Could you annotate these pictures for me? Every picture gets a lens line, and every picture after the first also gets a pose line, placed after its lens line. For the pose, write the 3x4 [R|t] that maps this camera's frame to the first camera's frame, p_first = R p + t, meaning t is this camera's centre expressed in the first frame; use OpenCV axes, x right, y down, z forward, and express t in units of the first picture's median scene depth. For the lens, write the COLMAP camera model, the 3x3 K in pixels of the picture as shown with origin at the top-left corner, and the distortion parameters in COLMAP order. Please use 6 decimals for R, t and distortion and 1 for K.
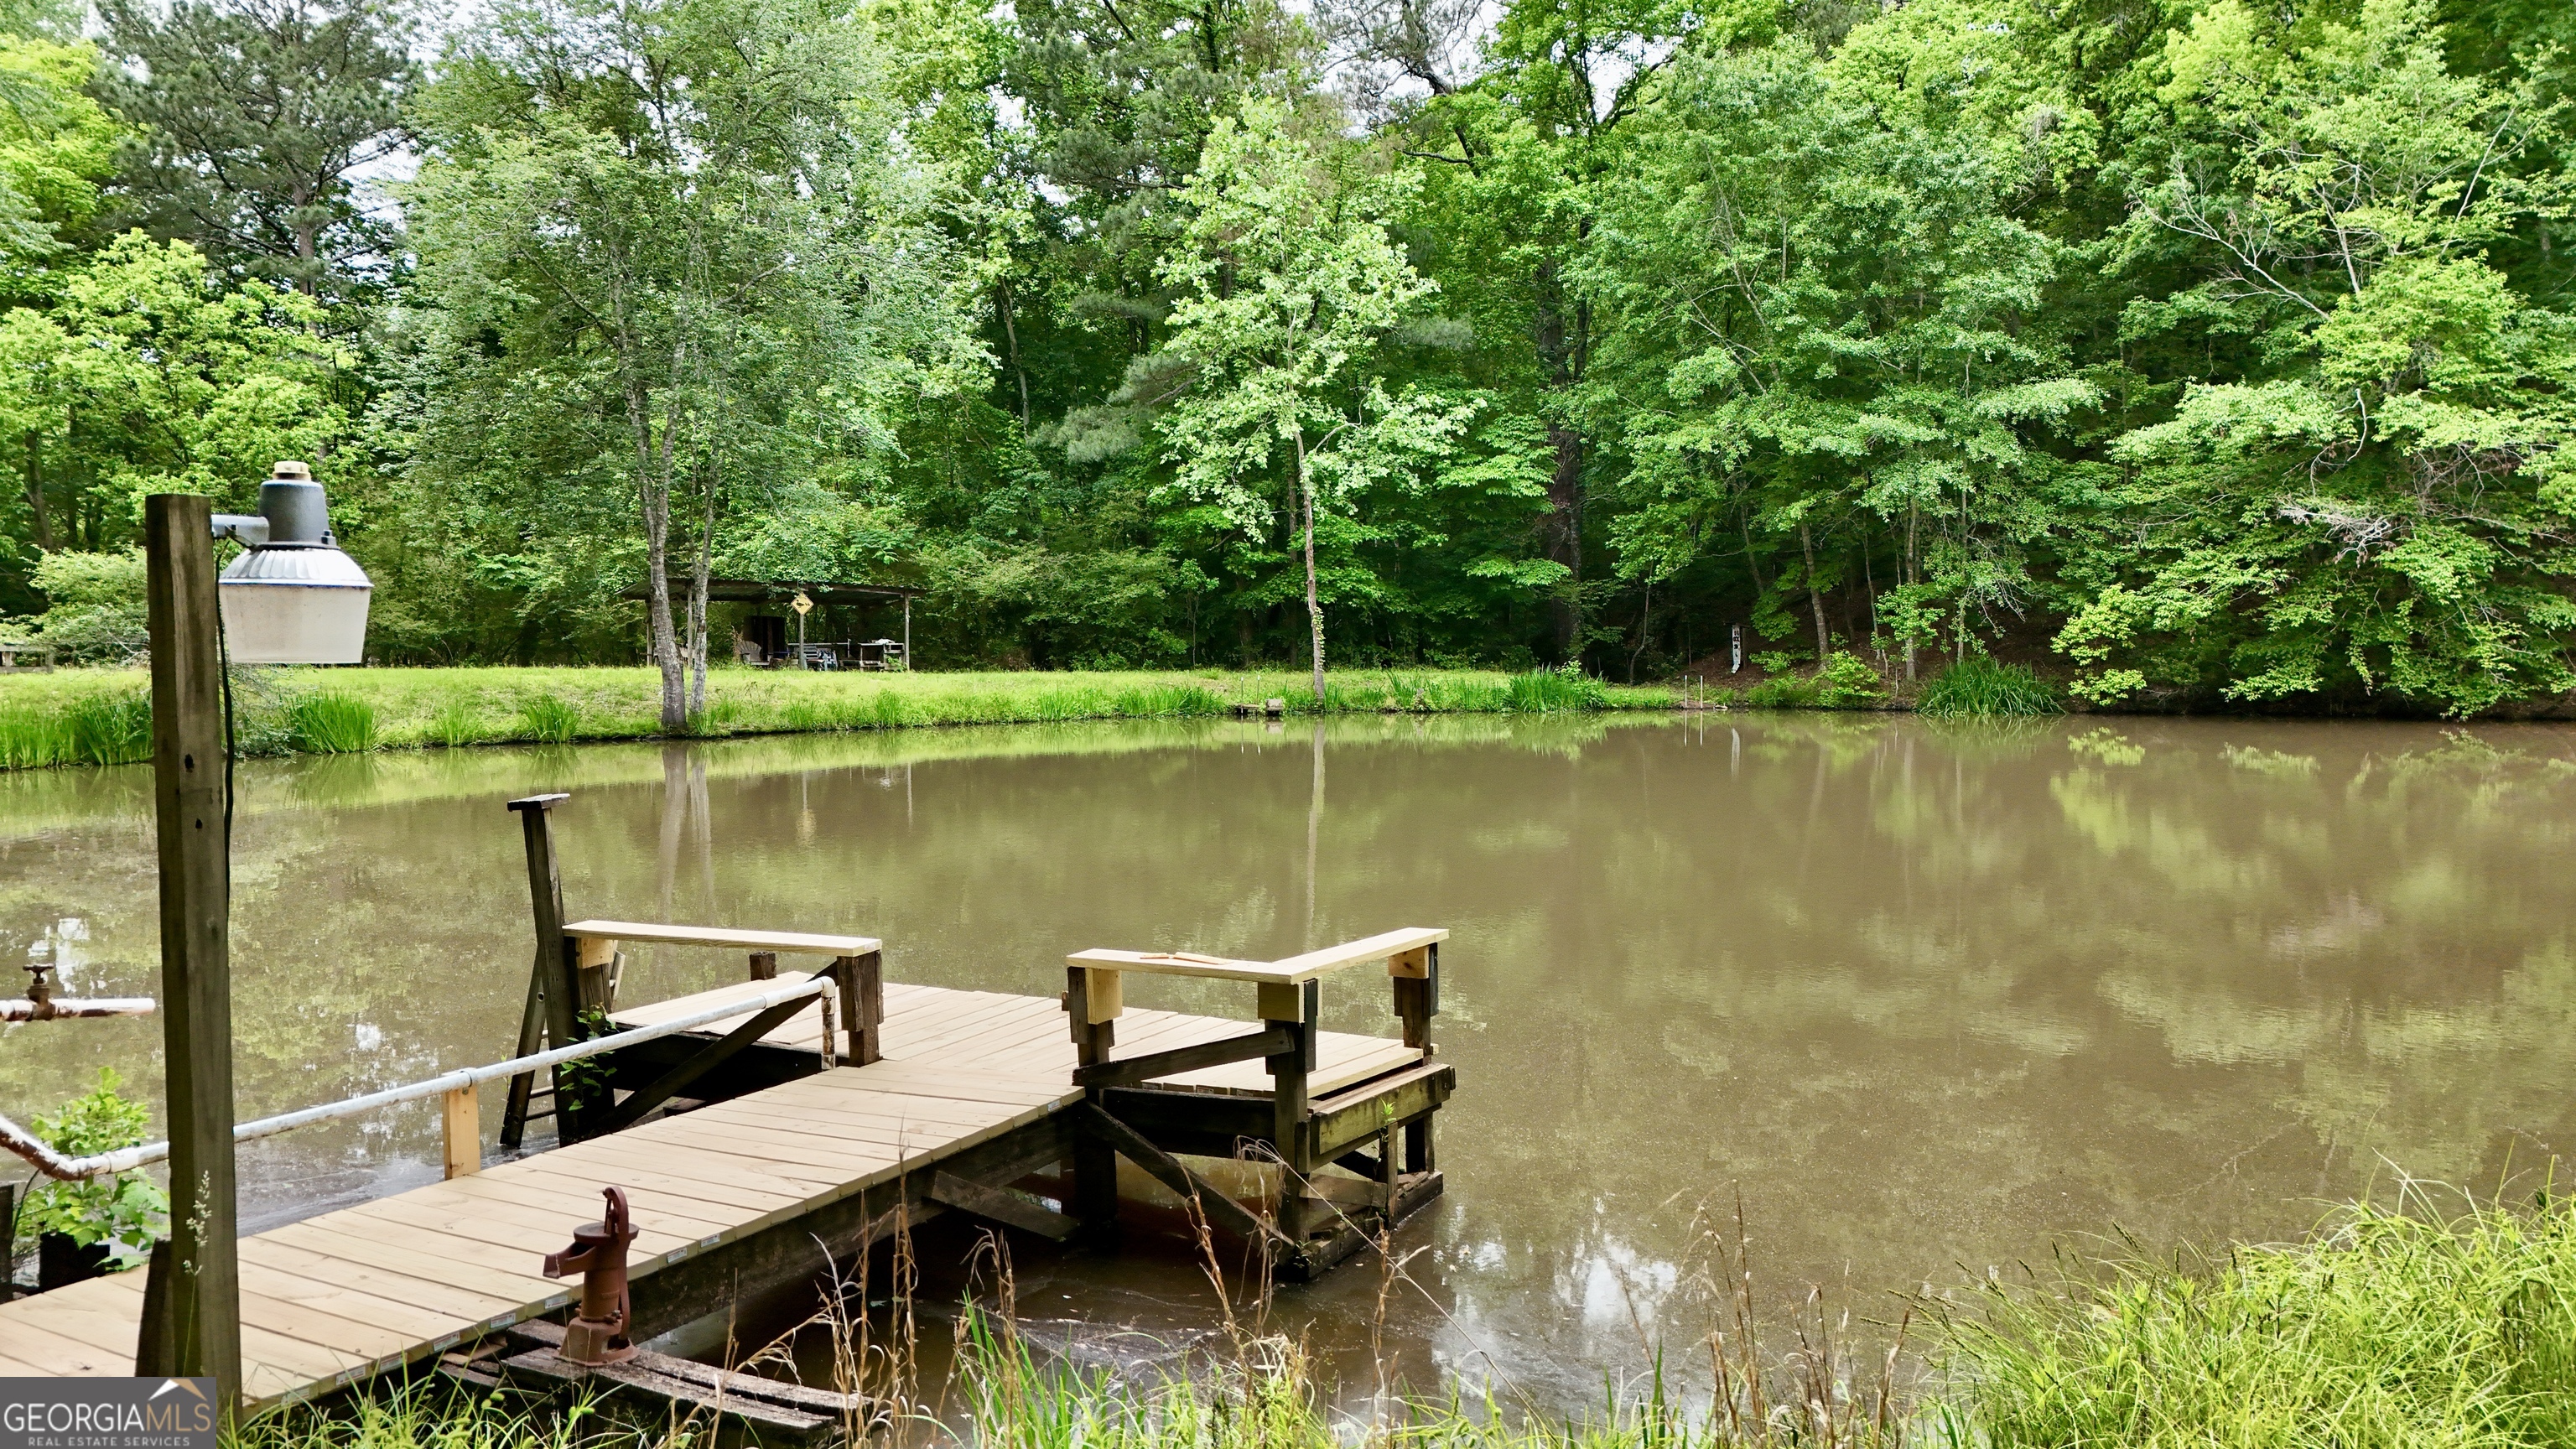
lens RADIAL K [[1907.8, 0, 1280.9], [0, 1907.8, 751.4], [0, 0, 1]] dist [0.110201, -0.123348]
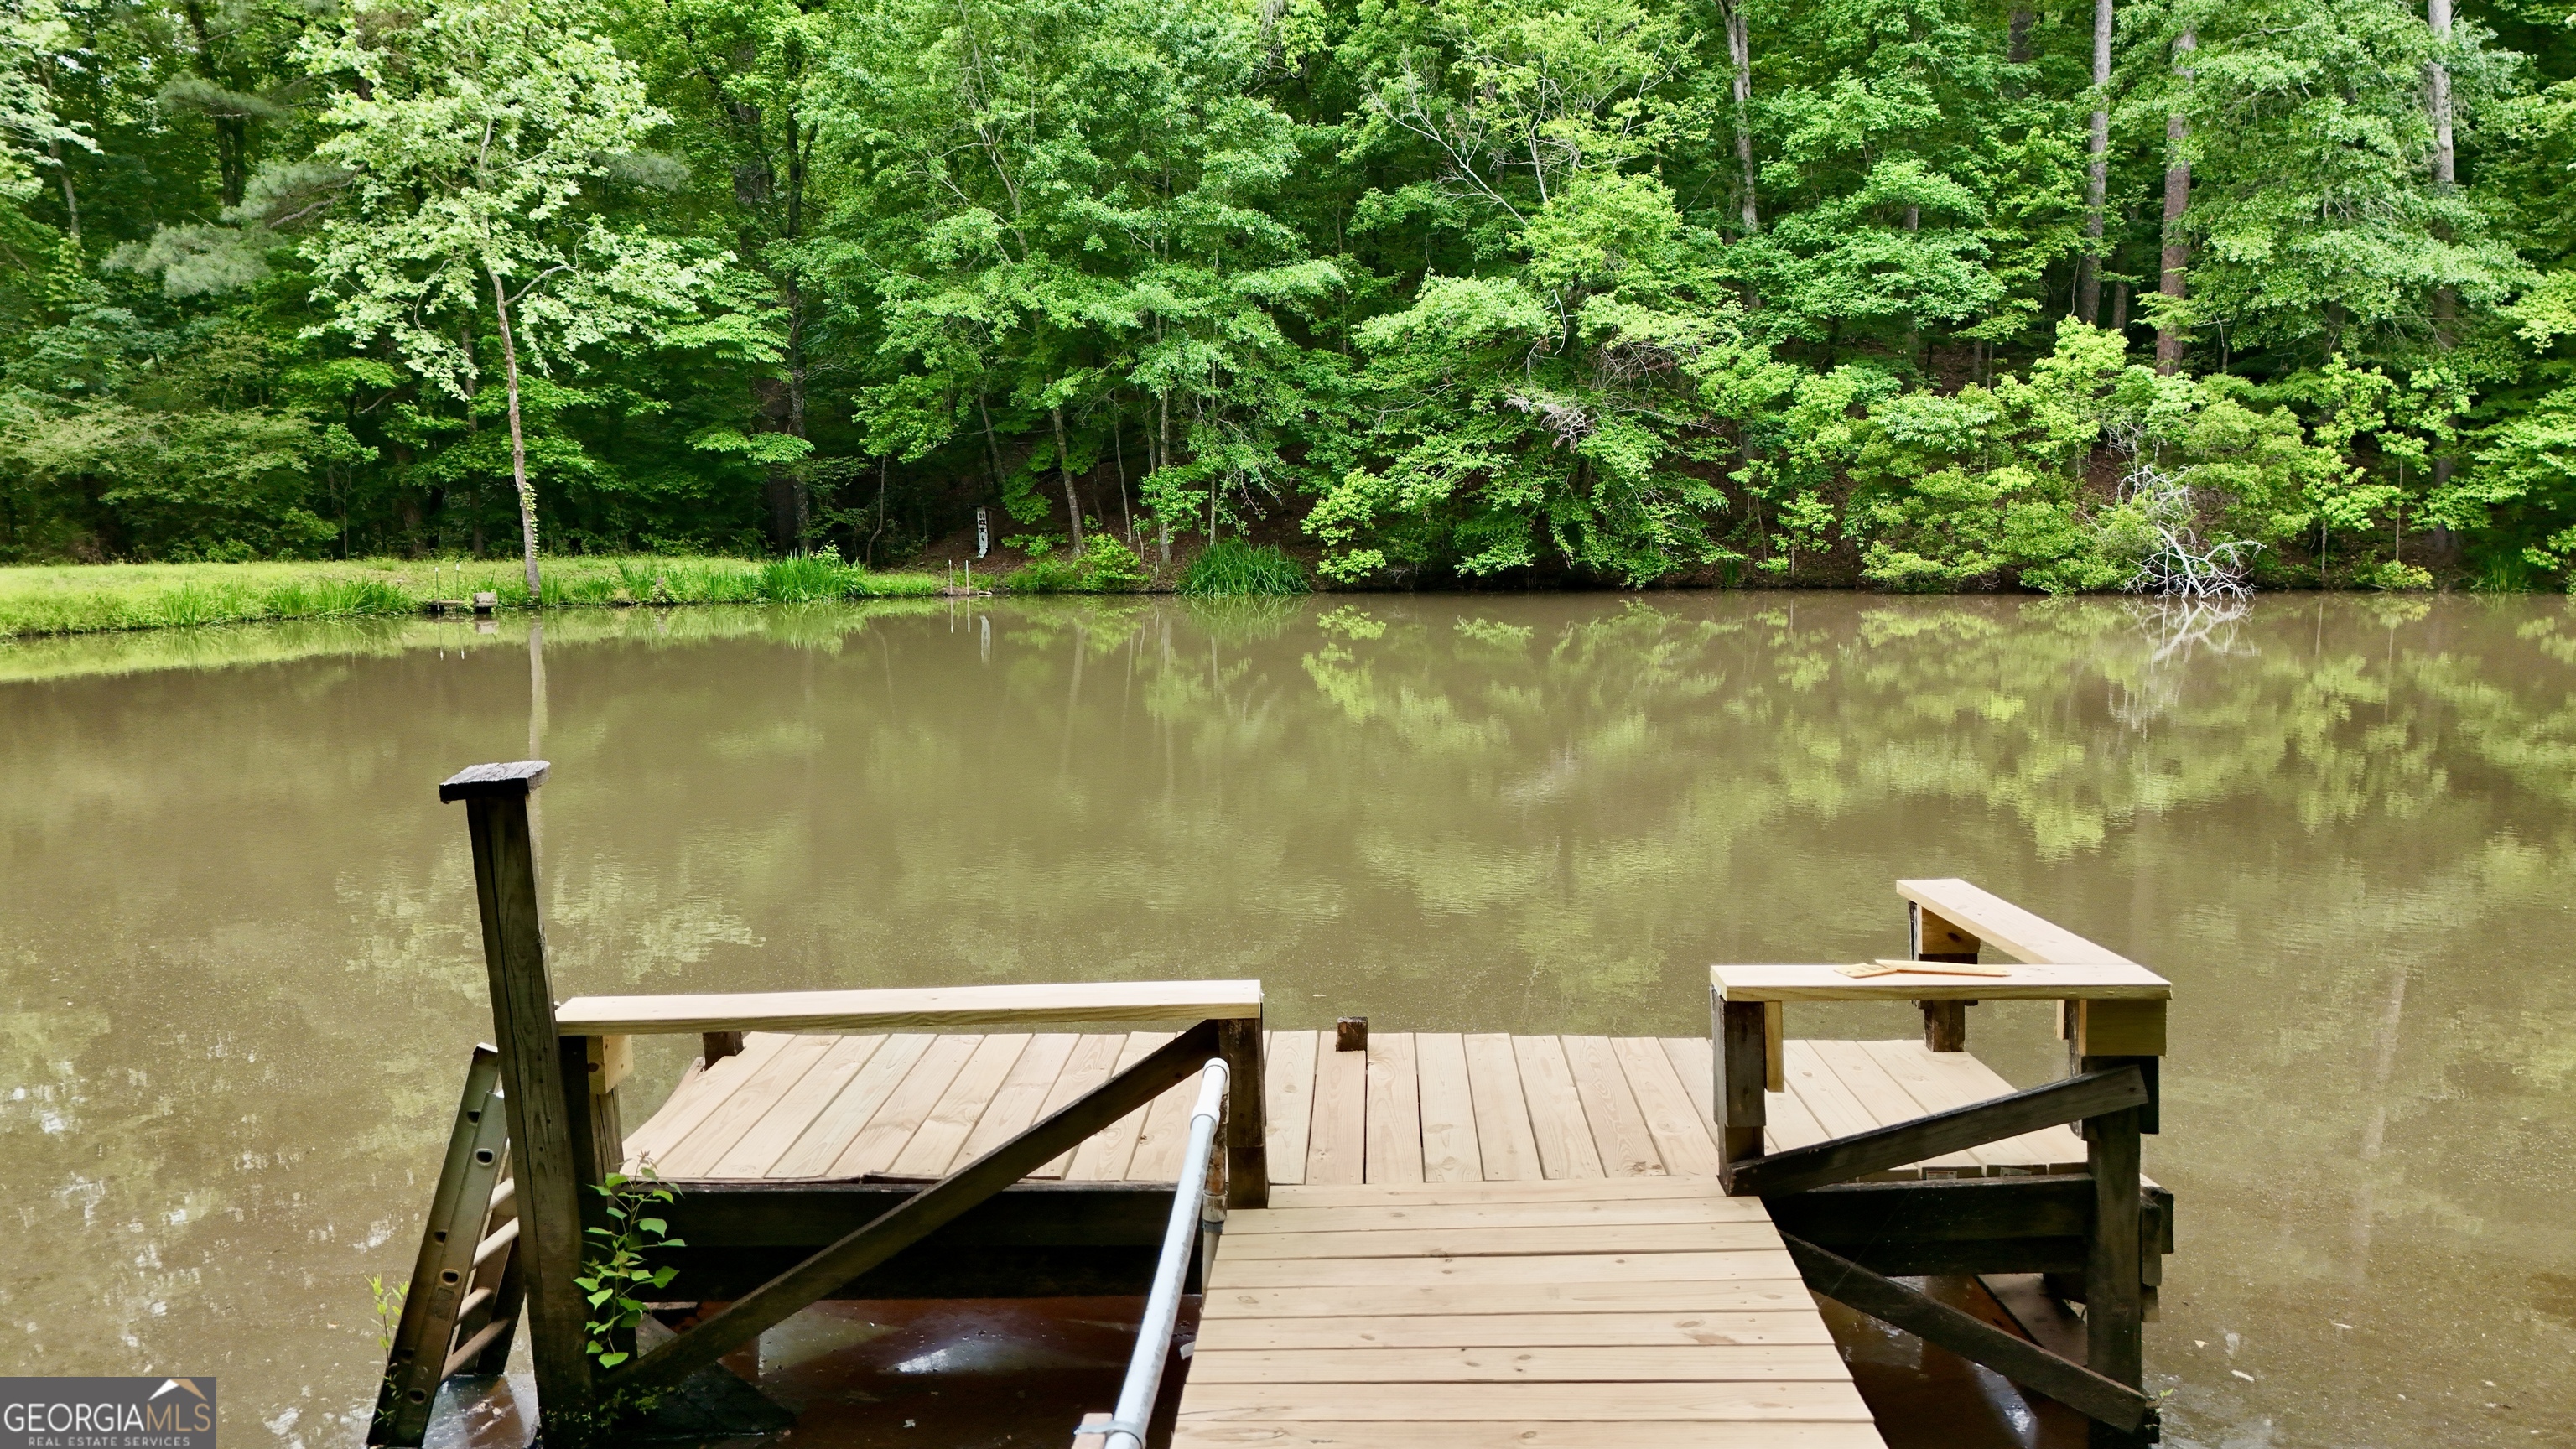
lens RADIAL K [[1907.8, 0, 1280.9], [0, 1907.8, 751.4], [0, 0, 1]] dist [0.110201, -0.123348]
pose [[0.893516, -0.059512, 0.445071, -0.076946], [0.034065, 0.997306, 0.064964, -0.001357], [-0.447738, -0.042885, 0.893136, 0.082241]]
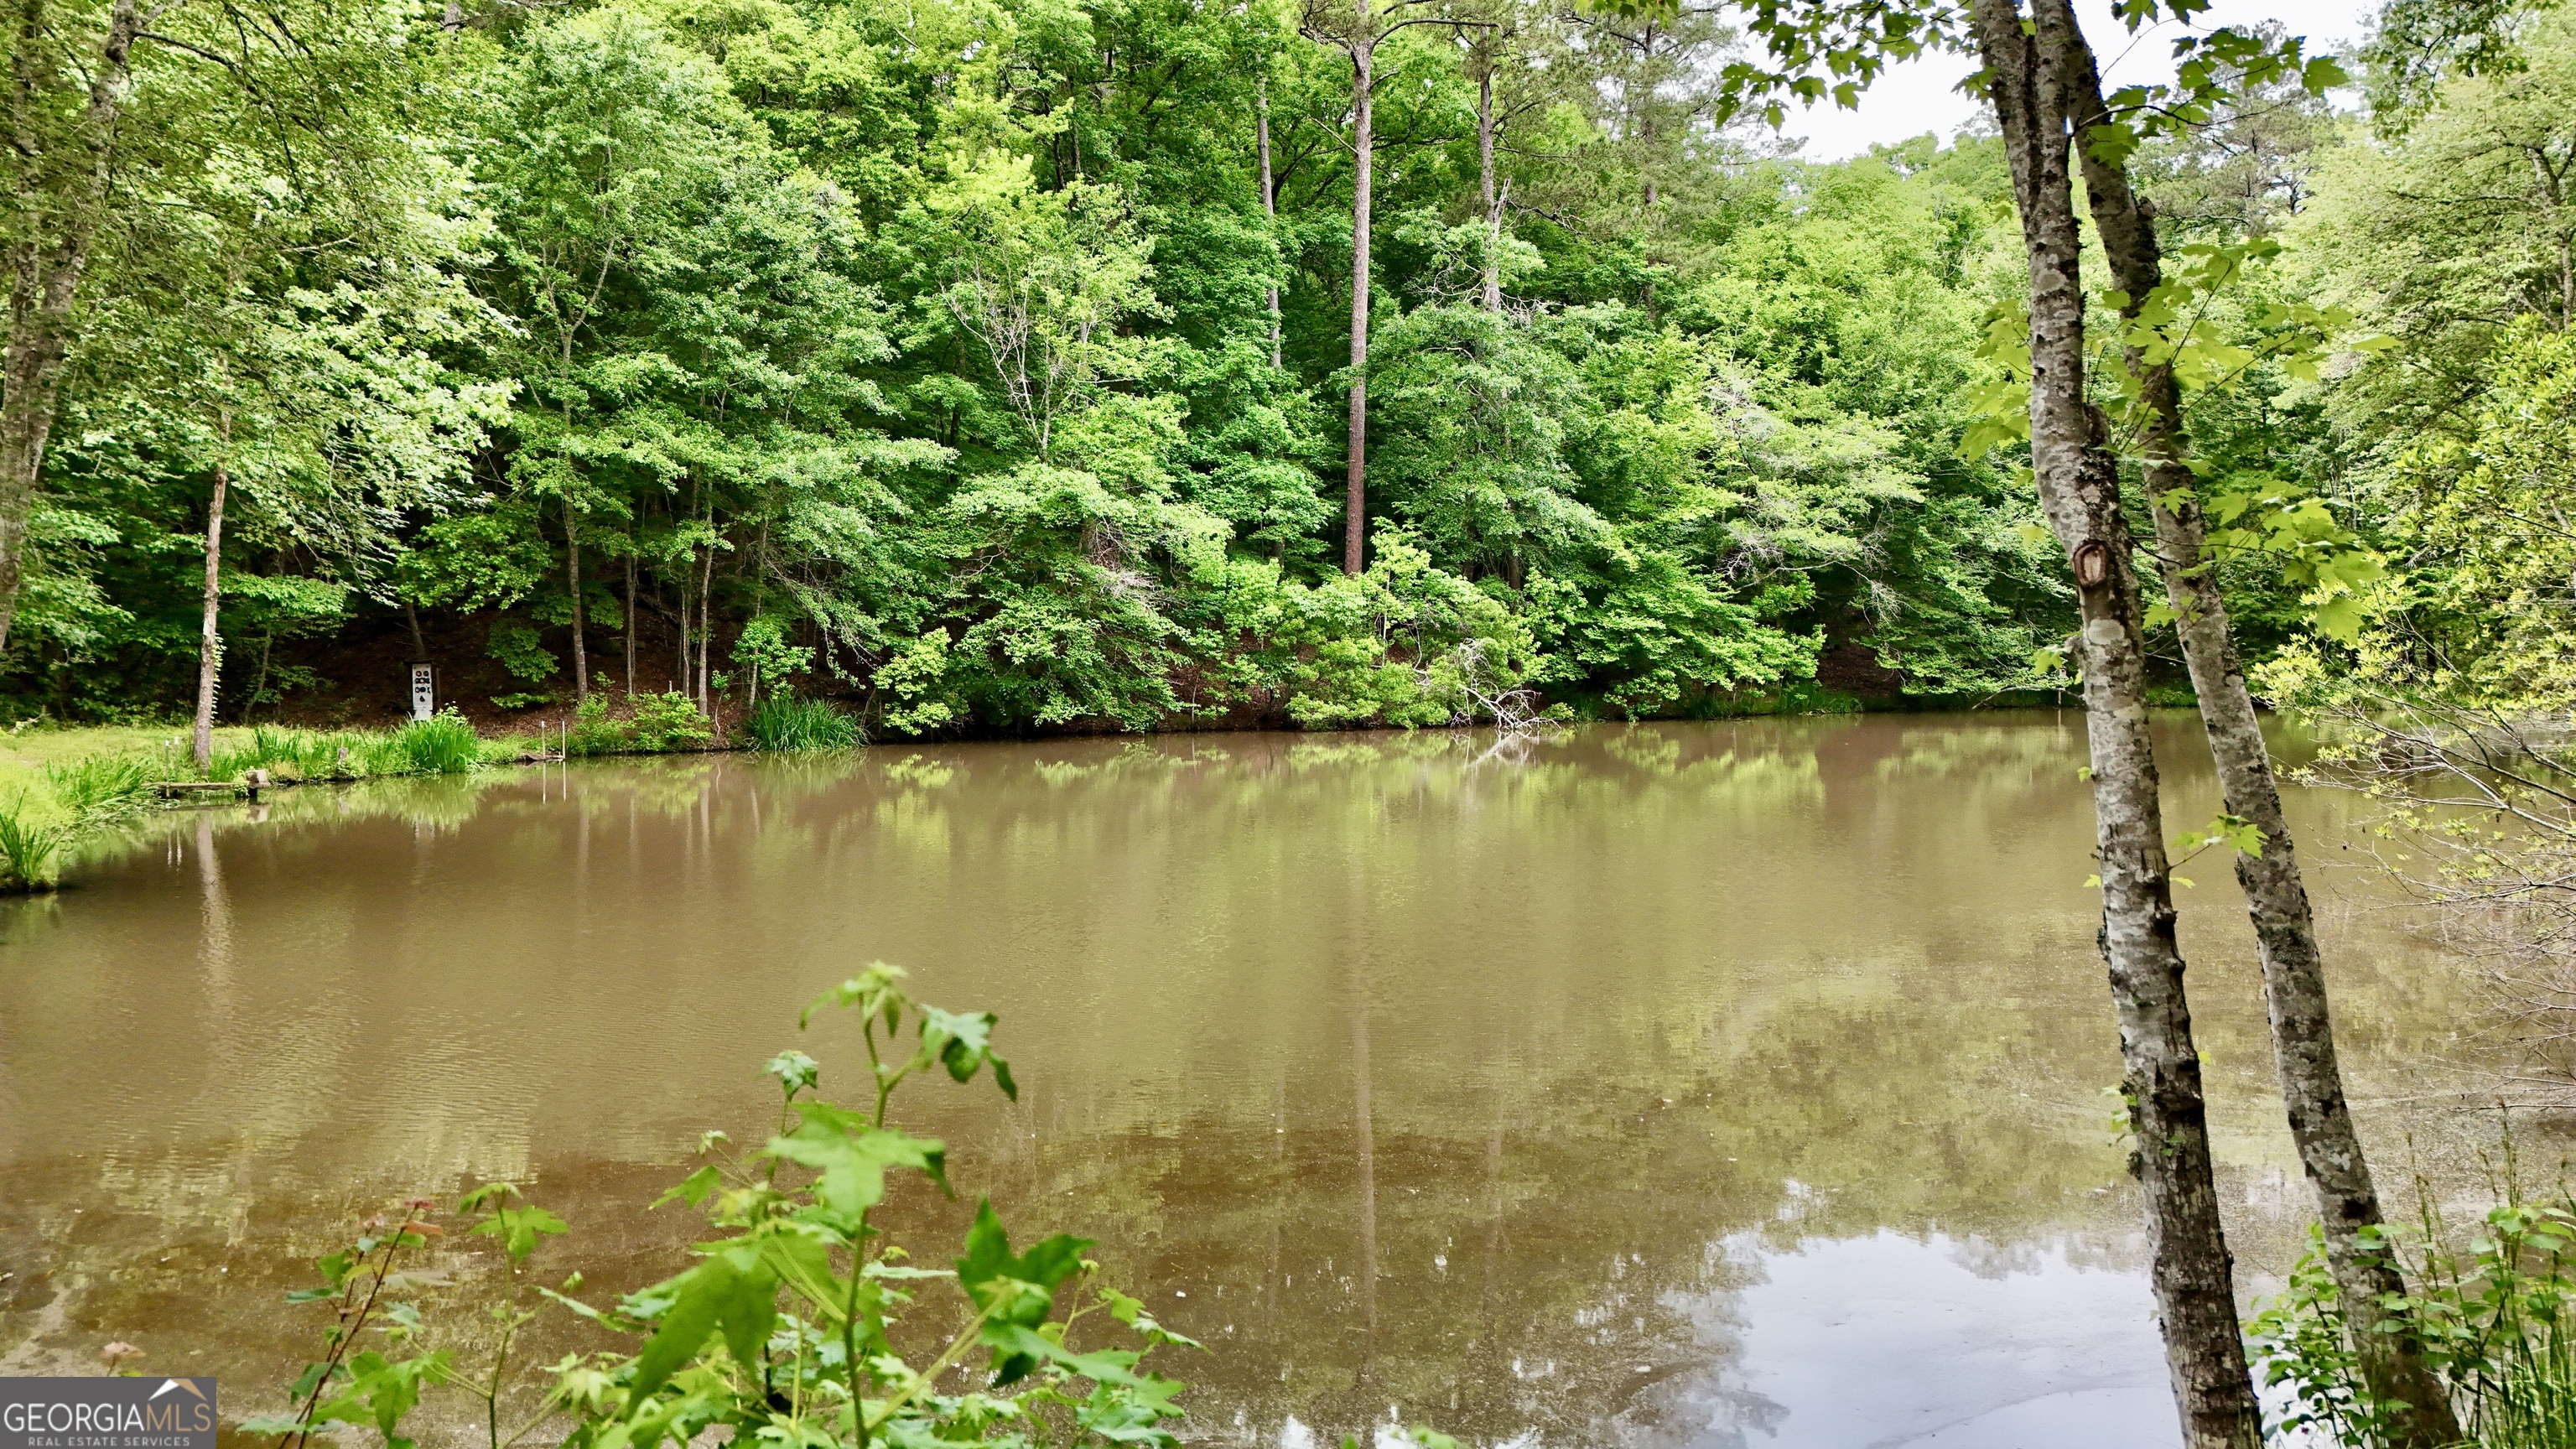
lens RADIAL K [[1907.8, 0, 1280.9], [0, 1907.8, 751.4], [0, 0, 1]] dist [0.110201, -0.123348]
pose [[0.257519, -0.039890, 0.965449, -0.584698], [0.072059, 0.997158, 0.021980, -0.023392], [-0.963583, 0.063909, 0.259662, 0.508282]]
